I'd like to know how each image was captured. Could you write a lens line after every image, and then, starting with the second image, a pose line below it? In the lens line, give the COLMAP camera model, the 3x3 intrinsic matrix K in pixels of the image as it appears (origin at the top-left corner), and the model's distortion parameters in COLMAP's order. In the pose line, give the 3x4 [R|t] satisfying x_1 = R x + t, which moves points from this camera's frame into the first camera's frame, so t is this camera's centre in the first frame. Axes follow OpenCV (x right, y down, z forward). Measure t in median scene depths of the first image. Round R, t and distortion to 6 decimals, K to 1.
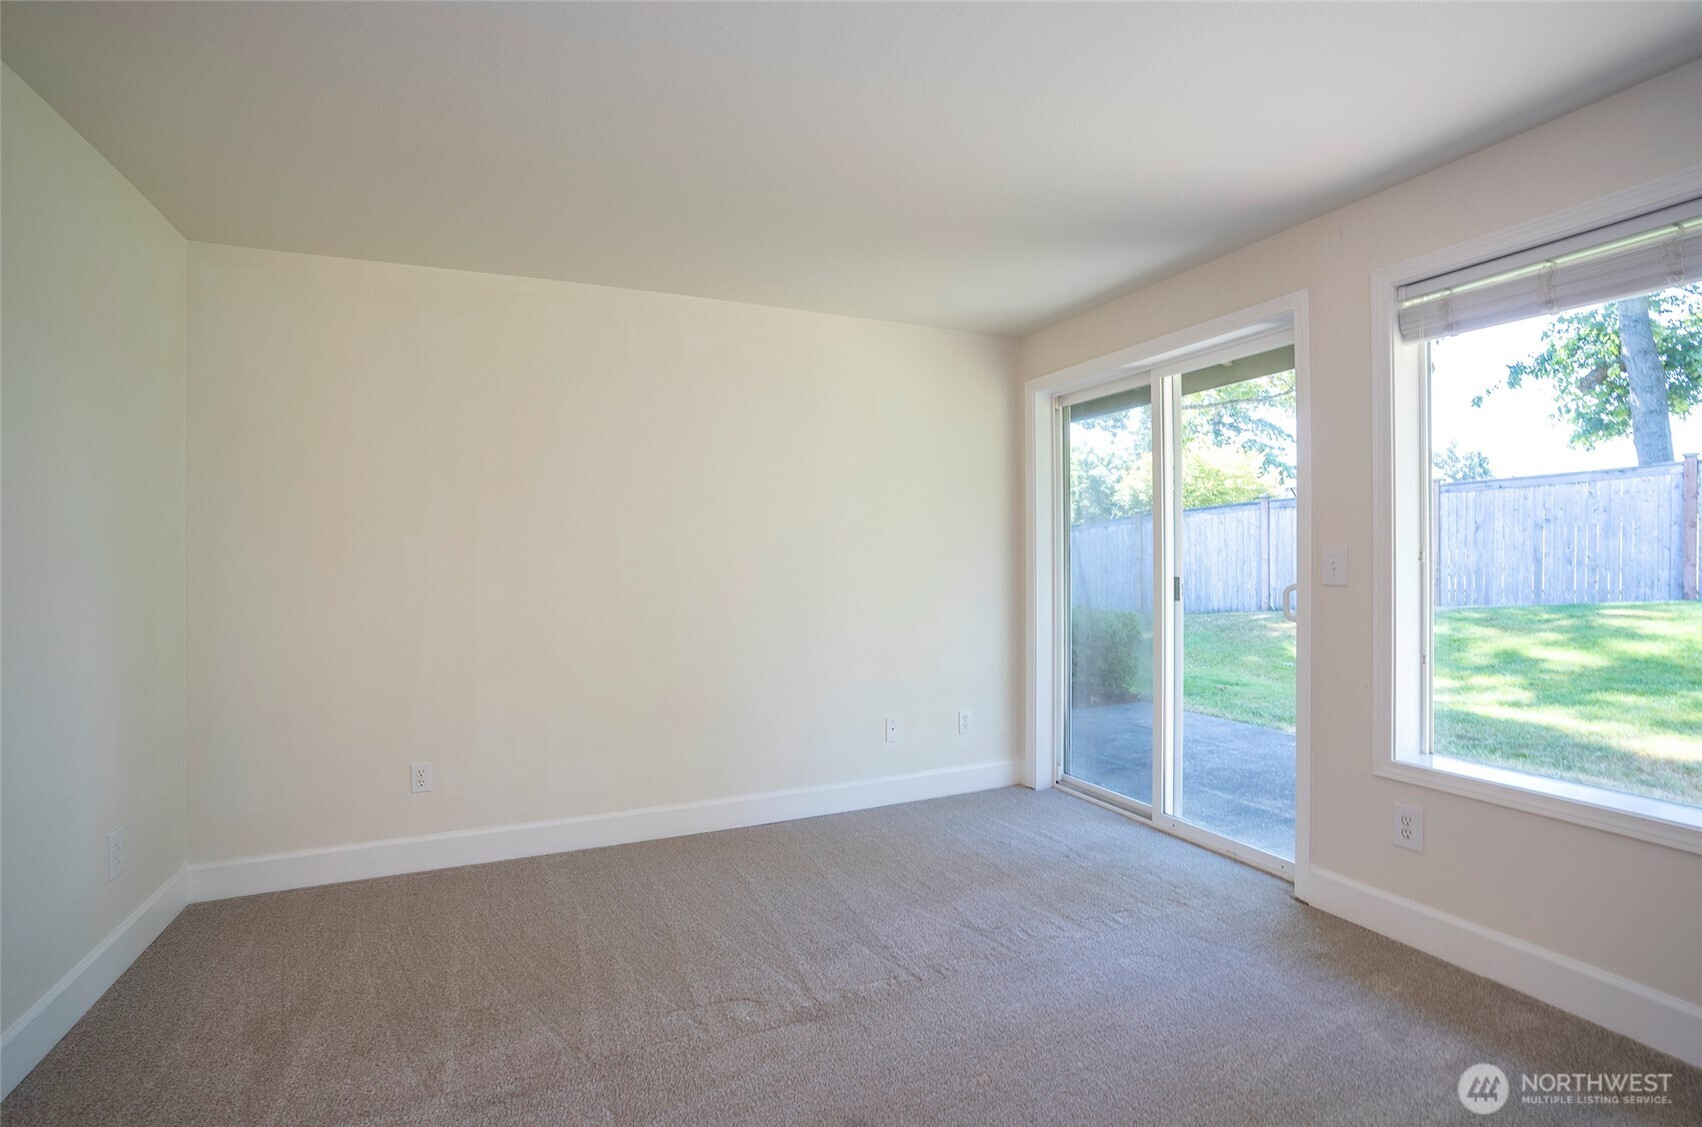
lens RADIAL K [[790.8, 0, 840.6], [0, 790.8, 565.3], [0, 0, 1]] dist [-0.031686, -0.000205]
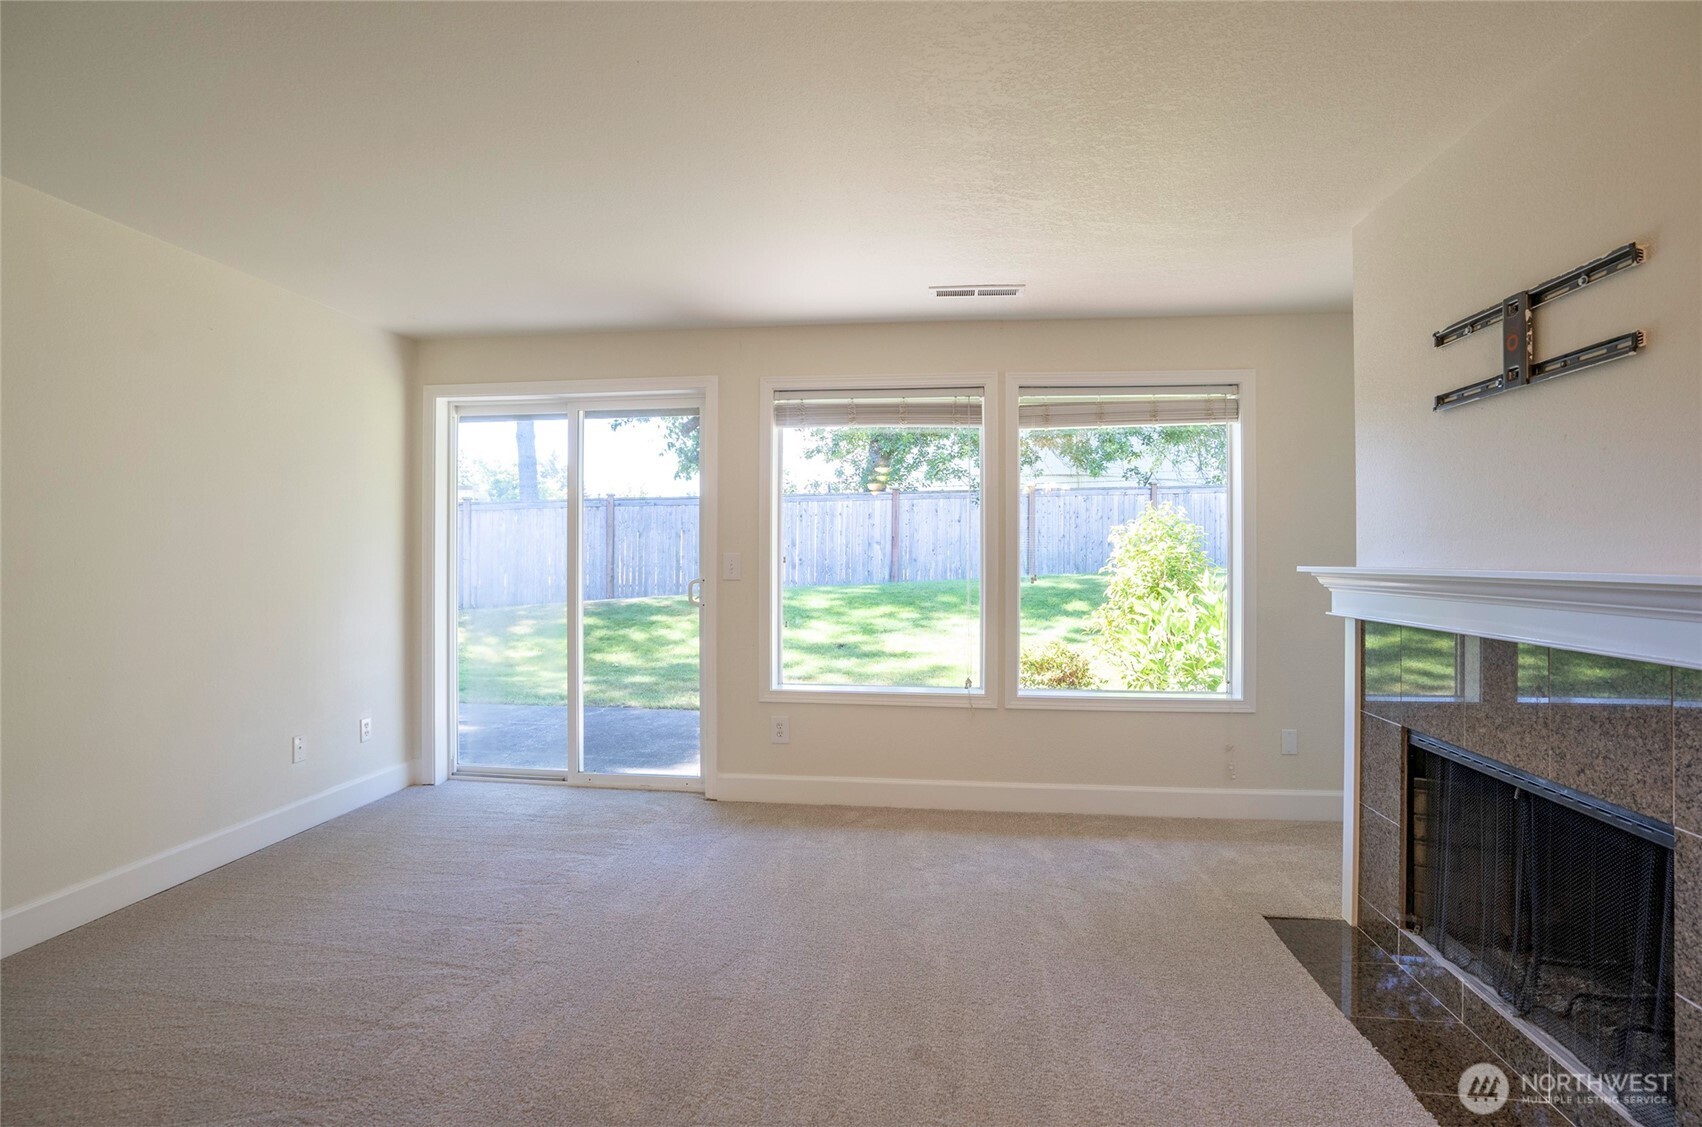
lens RADIAL K [[790.8, 0, 852.2], [0, 790.8, 561.3], [0, 0, 1]] dist [-0.031686, -0.000205]
pose [[0.551677, 0.002586, 0.834054, -0.404519], [0.000937, 0.999993, -0.003720, -0.002782], [-0.834057, 0.002833, 0.551671, -0.019176]]
